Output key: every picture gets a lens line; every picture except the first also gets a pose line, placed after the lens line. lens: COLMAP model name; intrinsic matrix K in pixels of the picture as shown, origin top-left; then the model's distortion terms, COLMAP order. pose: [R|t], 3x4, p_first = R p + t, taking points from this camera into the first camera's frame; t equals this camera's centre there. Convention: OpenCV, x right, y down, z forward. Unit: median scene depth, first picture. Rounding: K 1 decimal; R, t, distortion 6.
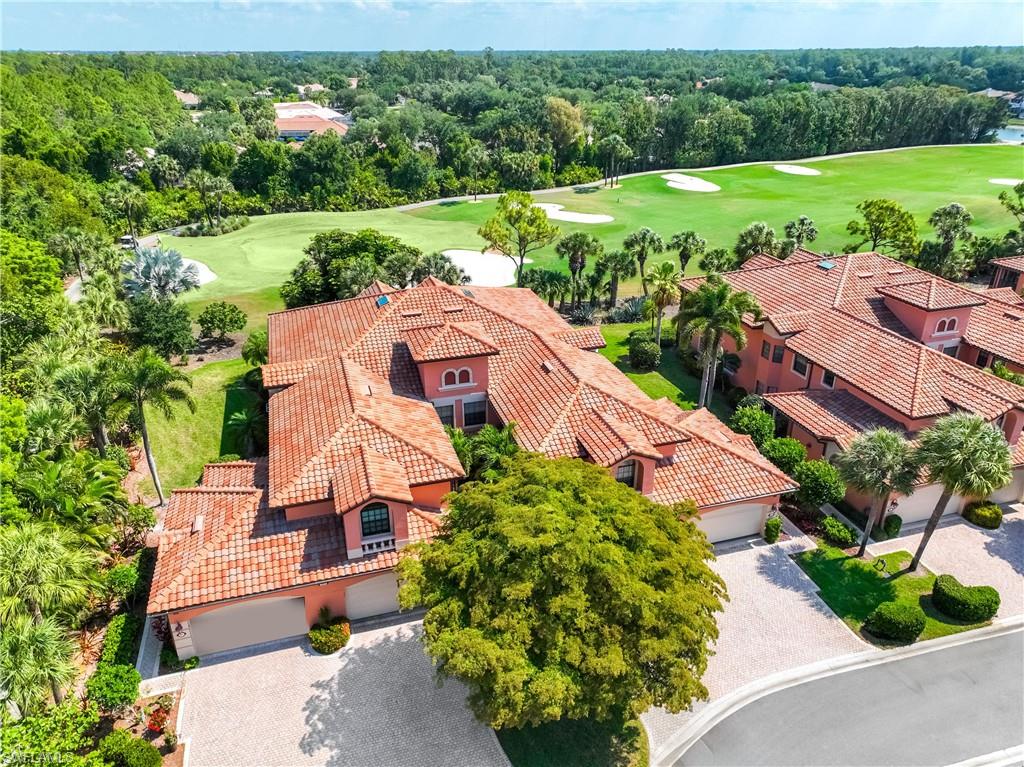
lens RADIAL K [[716.0, 0, 512.0], [0, 716.0, 383.5], [0, 0, 1]] dist [0.001606, 0.000506]
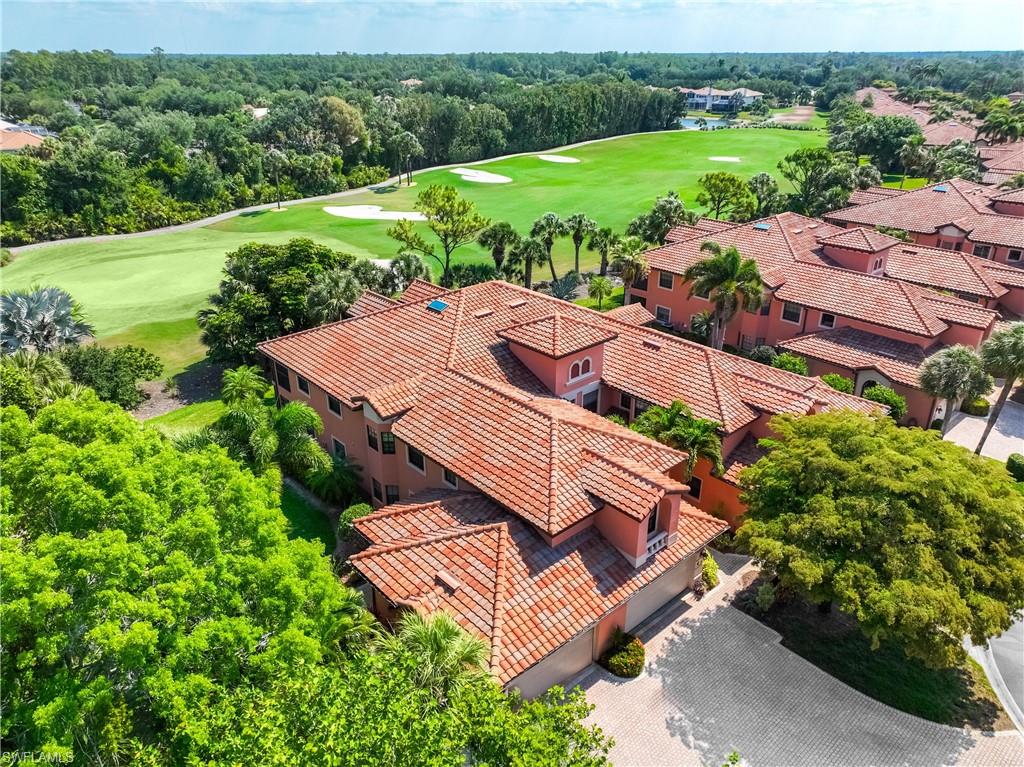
lens RADIAL K [[716.0, 0, 512.0], [0, 716.0, 383.5], [0, 0, 1]] dist [0.001606, 0.000506]
pose [[0.905501, -0.173891, 0.387078, -0.184775], [0.175972, 0.983927, 0.030365, -0.011815], [-0.386137, 0.040619, 0.921547, 0.055228]]
